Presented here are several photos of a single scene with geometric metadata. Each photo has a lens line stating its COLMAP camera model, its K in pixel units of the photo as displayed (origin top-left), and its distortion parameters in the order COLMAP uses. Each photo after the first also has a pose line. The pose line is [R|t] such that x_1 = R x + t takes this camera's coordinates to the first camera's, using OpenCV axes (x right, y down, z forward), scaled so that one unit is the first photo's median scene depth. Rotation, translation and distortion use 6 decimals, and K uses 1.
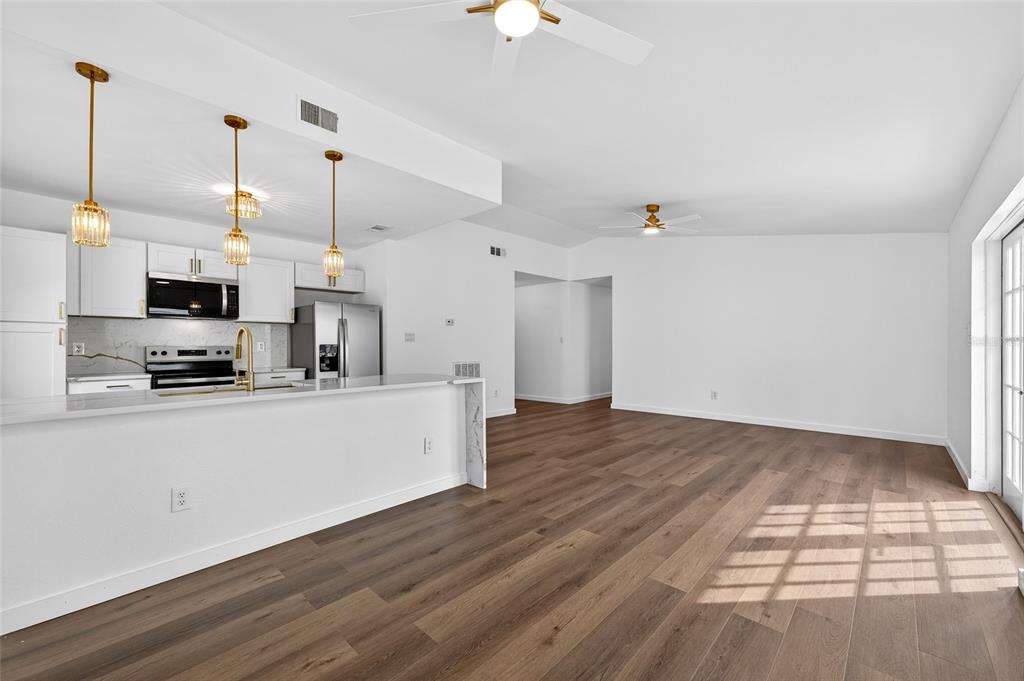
lens RADIAL K [[410.3, 0, 512.0], [0, 410.3, 340.5], [0, 0, 1]] dist [-0.000131, 0.000014]
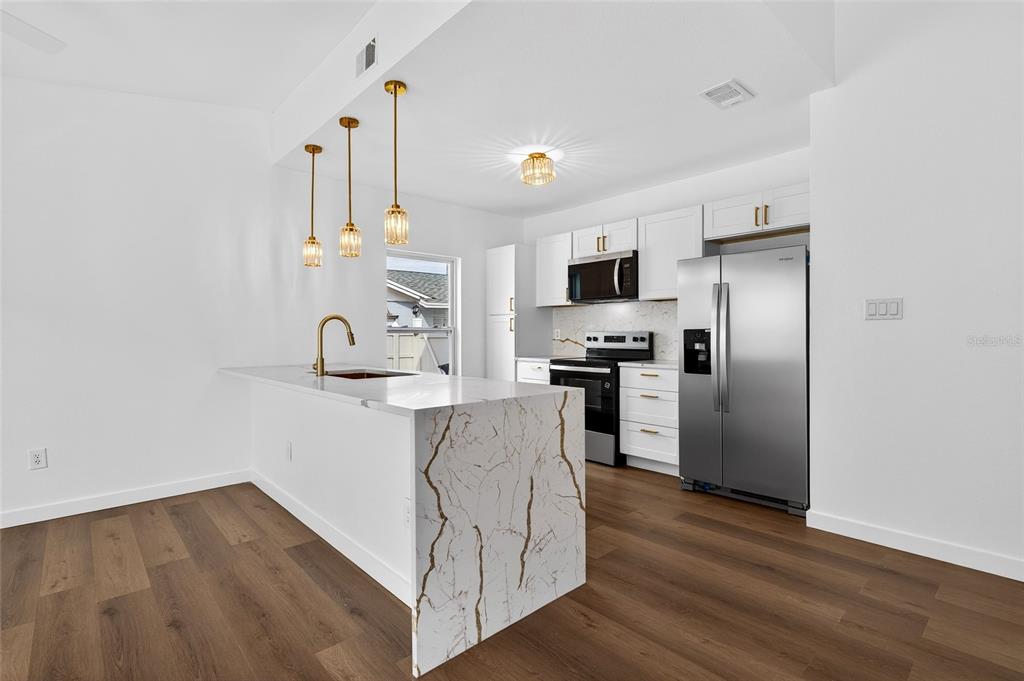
lens RADIAL K [[482.8, 0, 512.0], [0, 482.8, 340.5], [0, 0, 1]] dist [-0.002032, -0.000649]
pose [[-0.075317, 0.018019, -0.996997, 0.341508], [0.016848, 0.999717, 0.016795, 0.012613], [0.997017, -0.015532, -0.075599, 0.959593]]
